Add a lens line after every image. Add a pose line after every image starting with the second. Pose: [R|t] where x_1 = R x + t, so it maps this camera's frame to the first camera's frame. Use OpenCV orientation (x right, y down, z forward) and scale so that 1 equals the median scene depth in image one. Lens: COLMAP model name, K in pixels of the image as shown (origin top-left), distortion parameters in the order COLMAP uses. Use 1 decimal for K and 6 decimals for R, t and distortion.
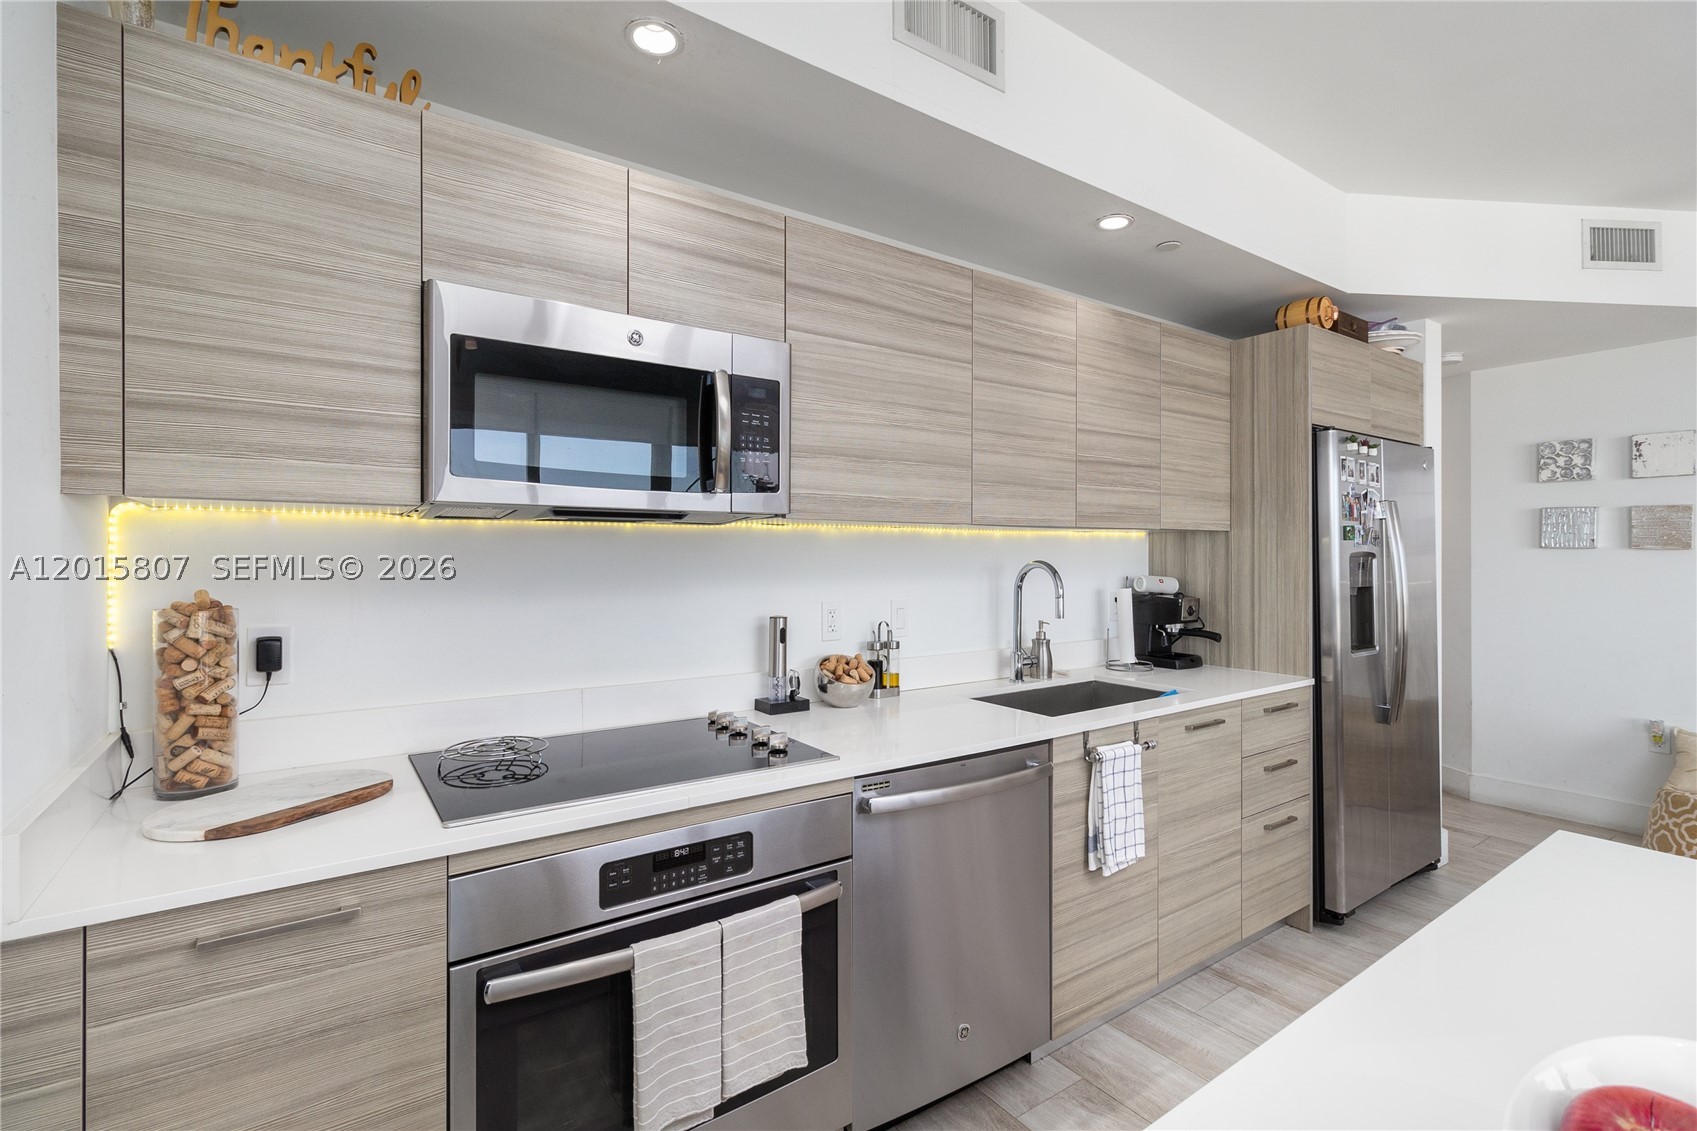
lens RADIAL K [[779.0, 0, 847.0], [0, 779.0, 554.3], [0, 0, 1]] dist [0.005285, -0.000392]
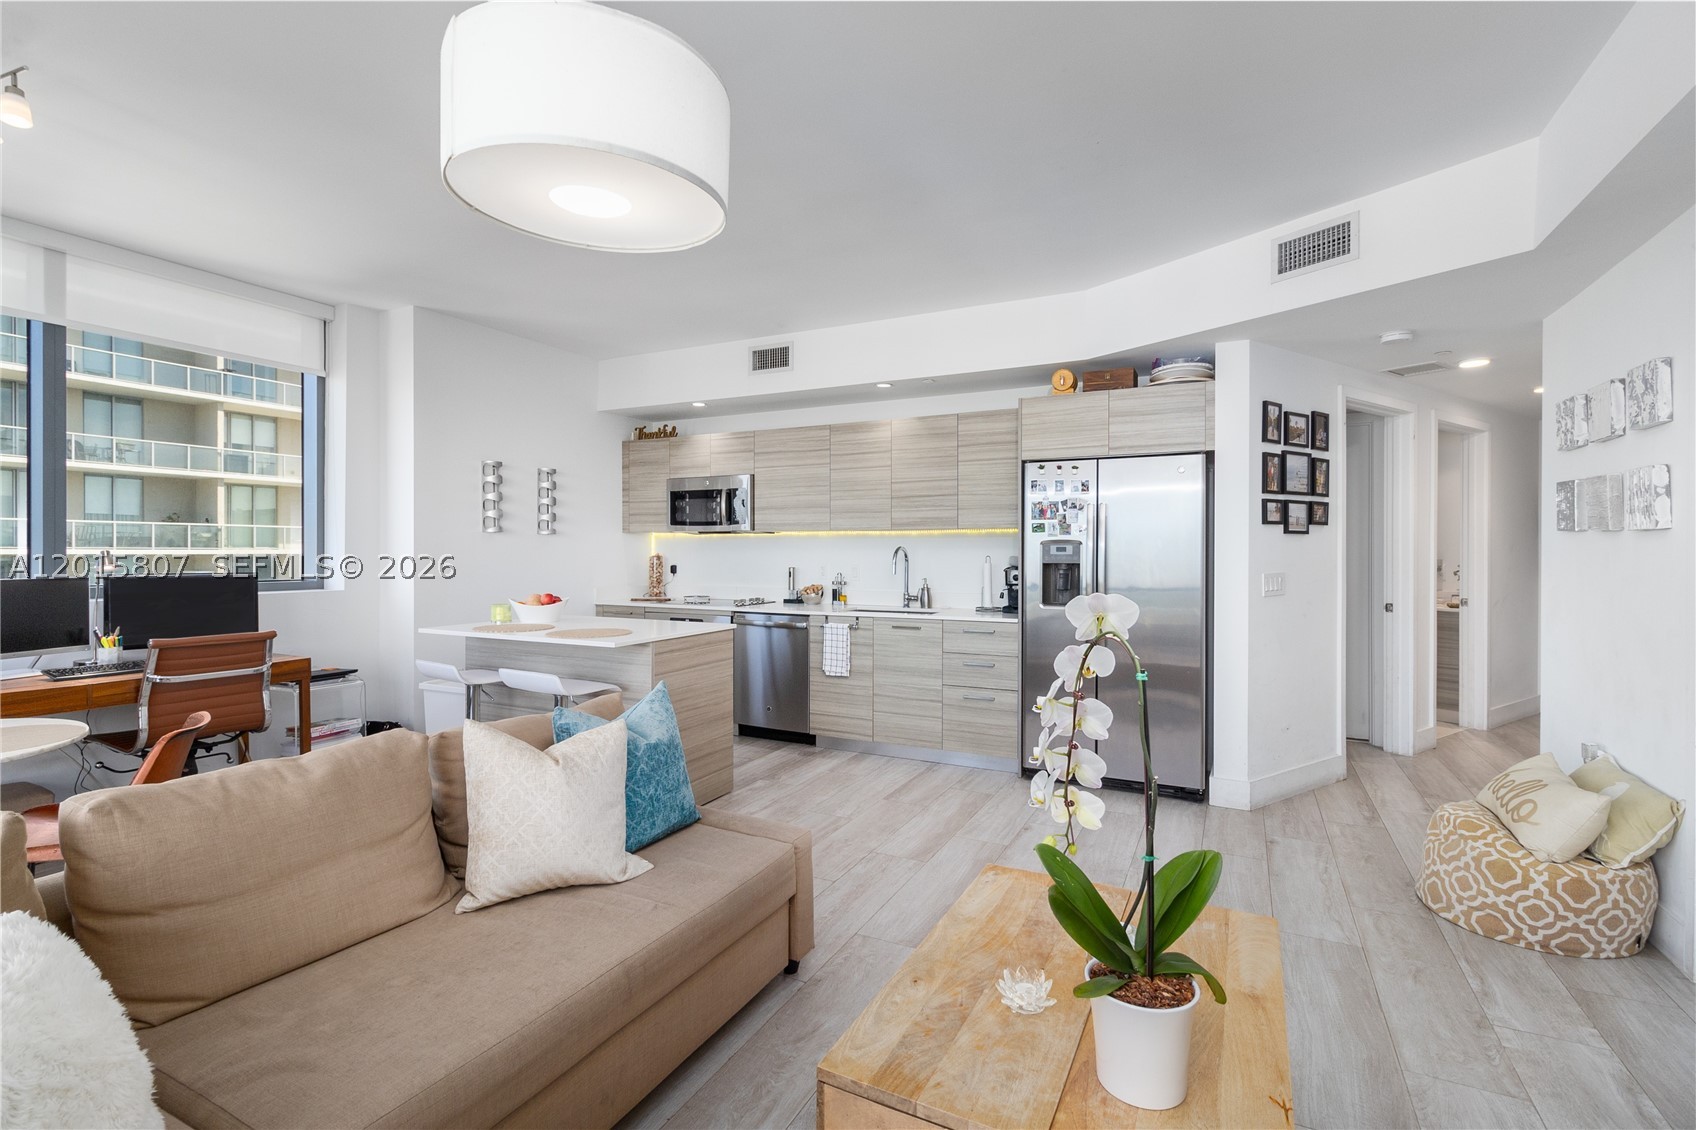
lens RADIAL K [[778.5, 0, 846.5], [0, 778.5, 553.8], [0, 0, 1]] dist [0.005285, -0.000392]
pose [[0.471345, 0.001688, -0.881947, 2.377518], [-0.002144, 0.999997, 0.000768, 0.031249], [0.881946, 0.001529, 0.471347, -0.087643]]
